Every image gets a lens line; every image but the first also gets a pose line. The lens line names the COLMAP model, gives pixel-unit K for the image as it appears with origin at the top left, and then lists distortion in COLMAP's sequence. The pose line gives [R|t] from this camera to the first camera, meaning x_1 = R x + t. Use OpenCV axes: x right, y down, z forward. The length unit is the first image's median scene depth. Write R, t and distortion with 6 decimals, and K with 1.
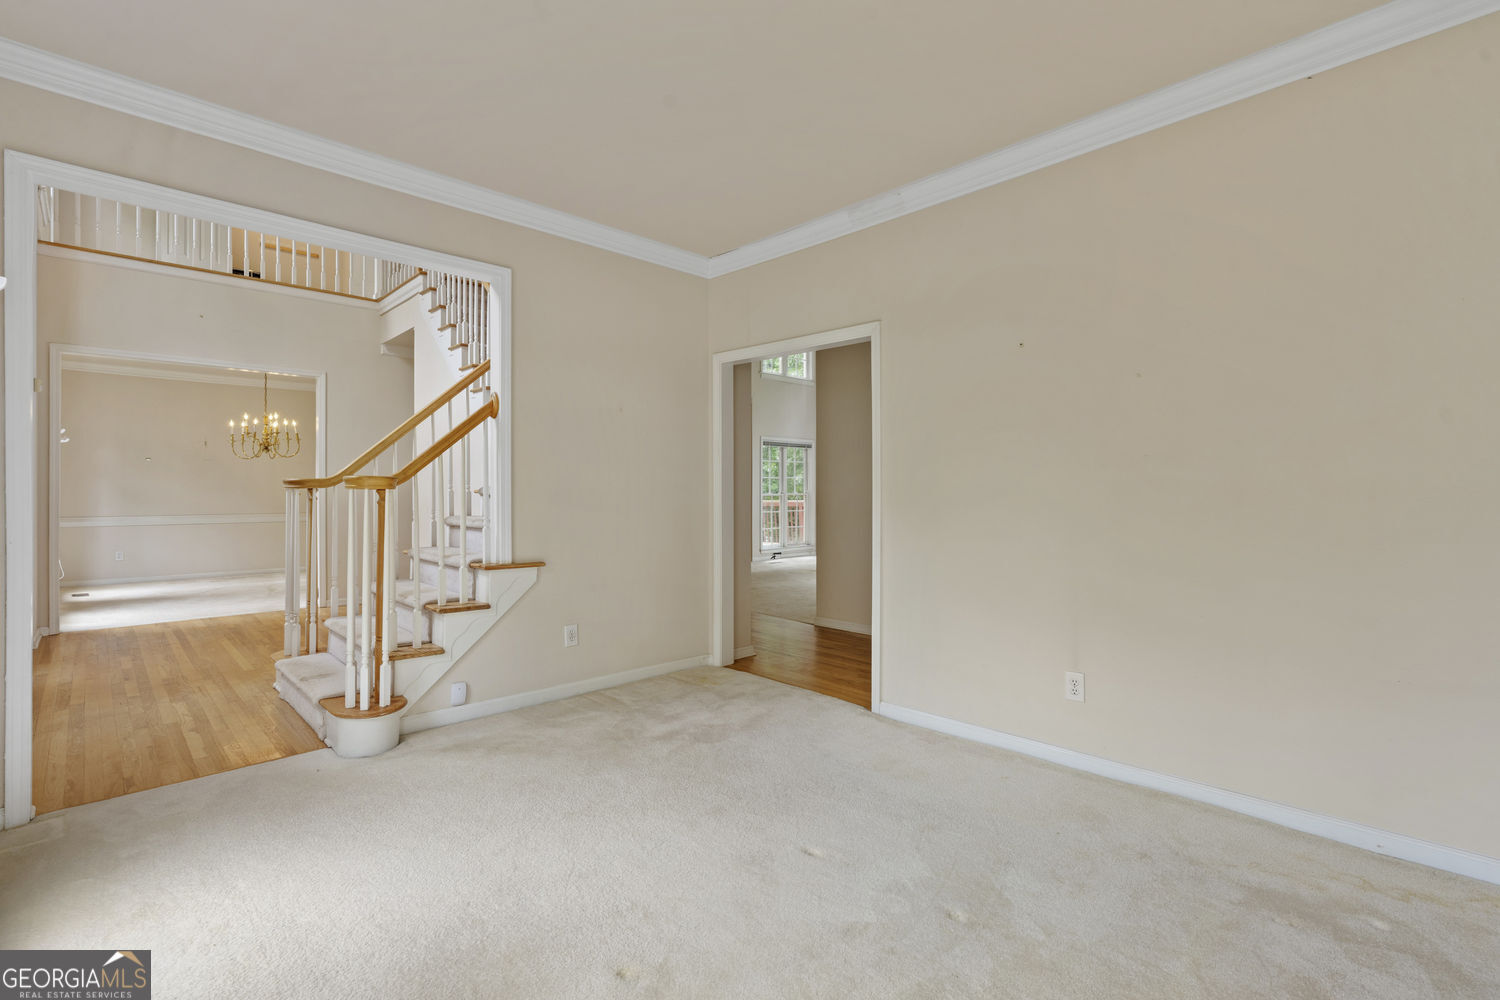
lens RADIAL K [[687.3, 0, 749.4], [0, 687.3, 491.3], [0, 0, 1]] dist [-0.000367, 0.000122]
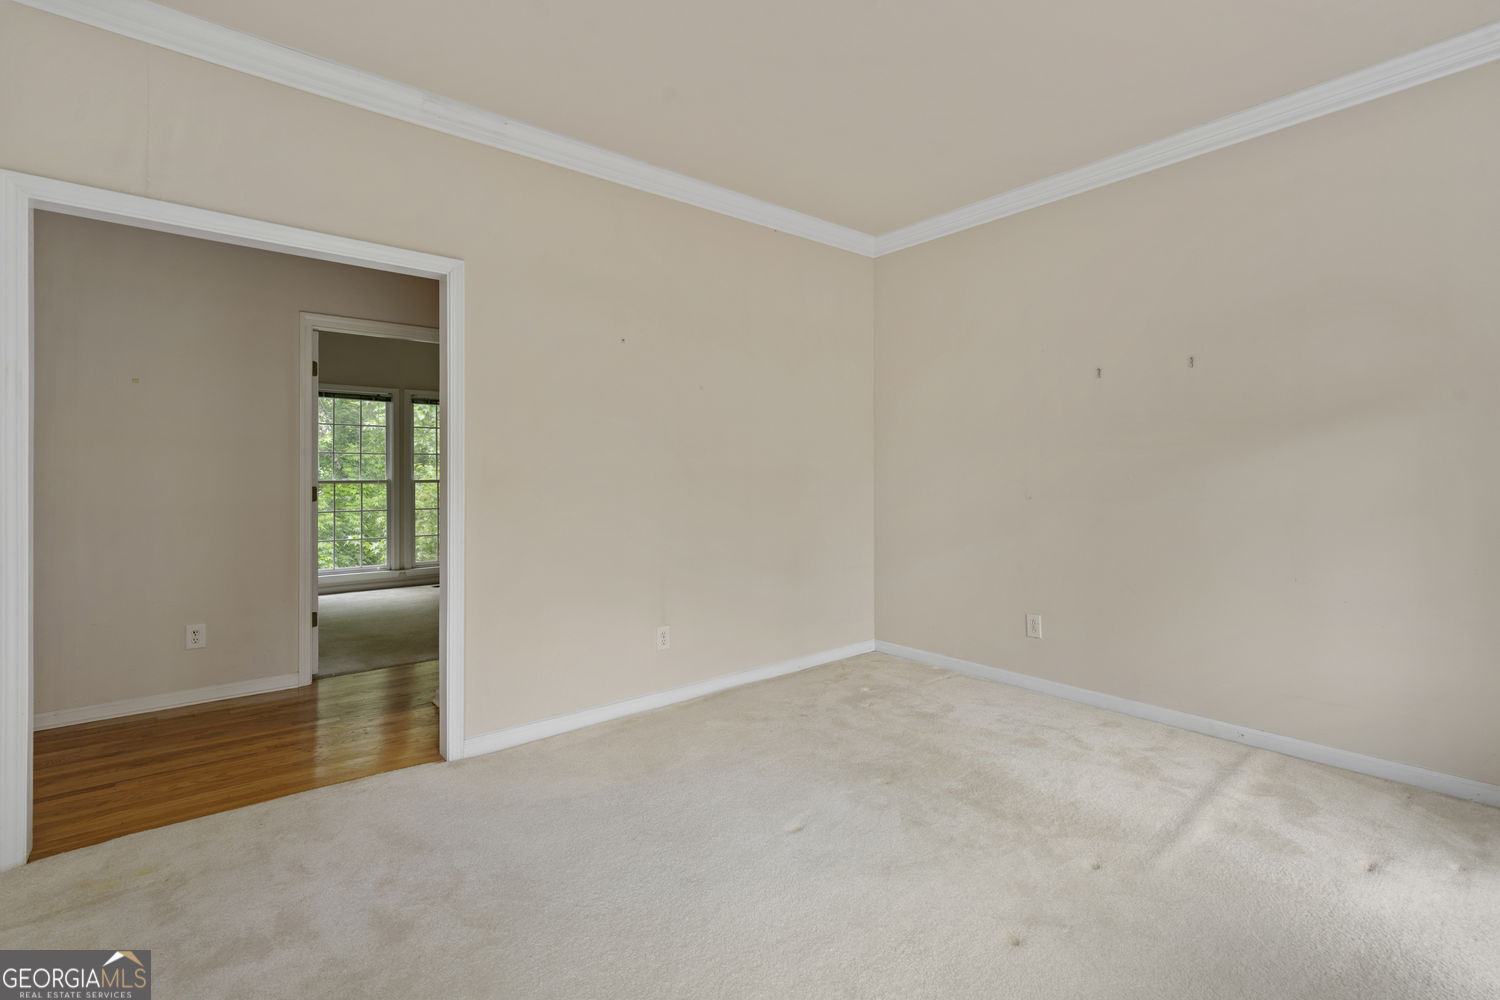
lens RADIAL K [[617.3, 0, 838.3], [0, 617.3, 476.4], [0, 0, 1]] dist [0.000475, 0.000291]
pose [[0.068557, -0.001478, 0.997646, -0.560427], [0.002660, 0.999996, 0.001298, 0.000872], [-0.997644, 0.002565, 0.068560, 0.596656]]
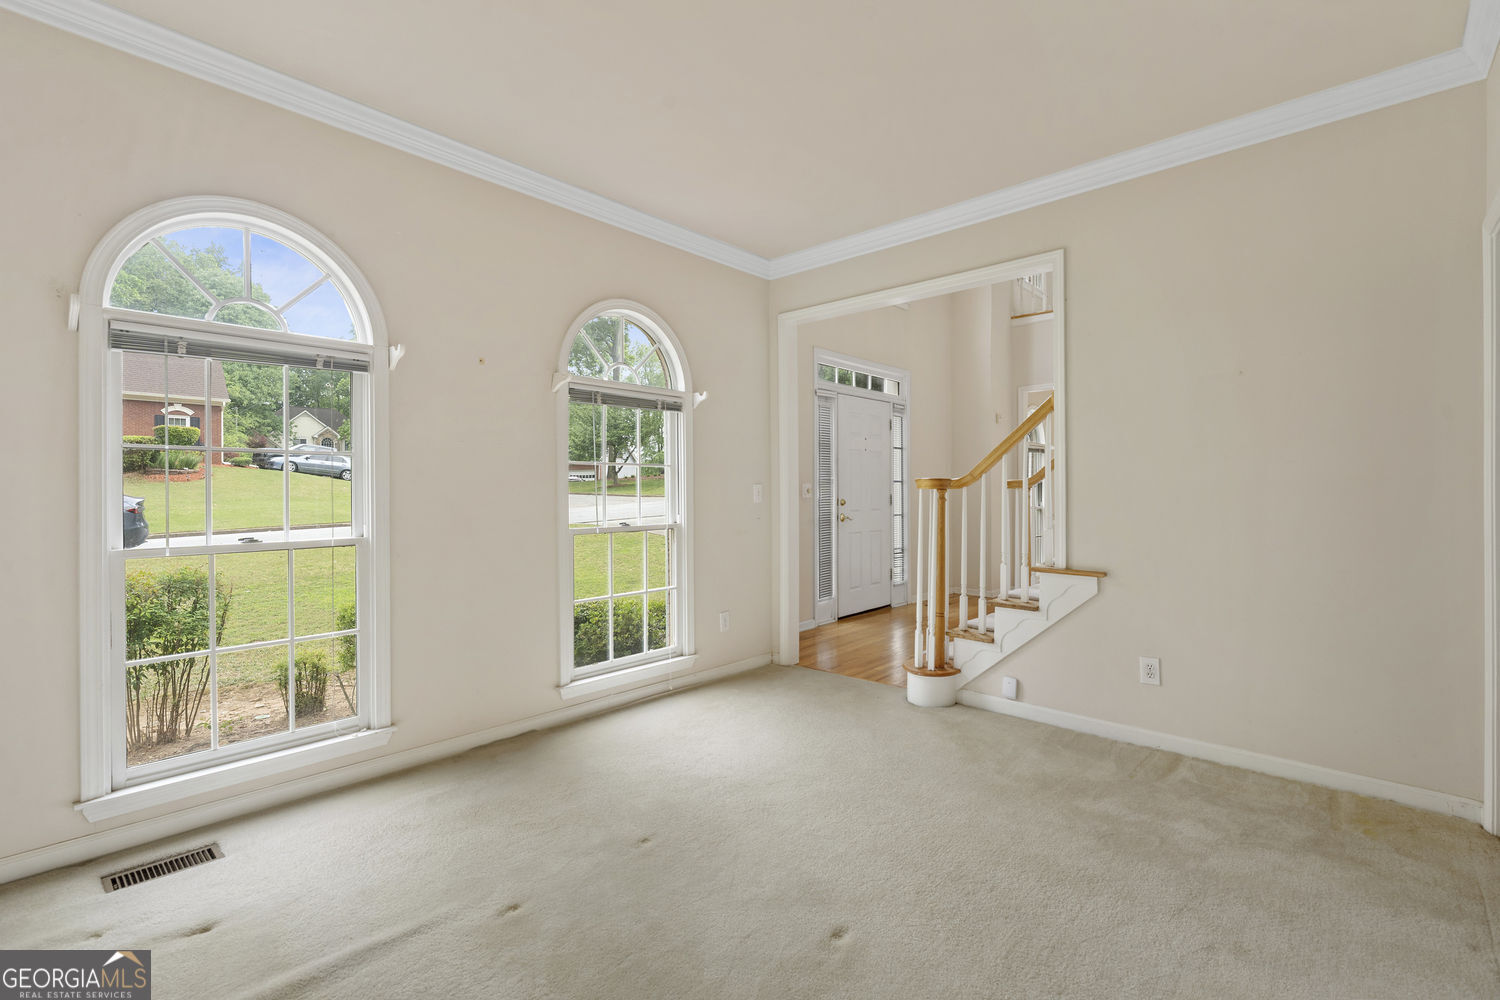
lens RADIAL K [[681.5, 0, 732.5], [0, 681.5, 489.7], [0, 0, 1]] dist [-0.001426, 0.000518]
pose [[0.043807, -0.001739, -0.999039, 0.572225], [-0.002479, 0.999995, -0.001849, 0.002797], [0.999037, 0.002557, 0.043802, 0.540319]]
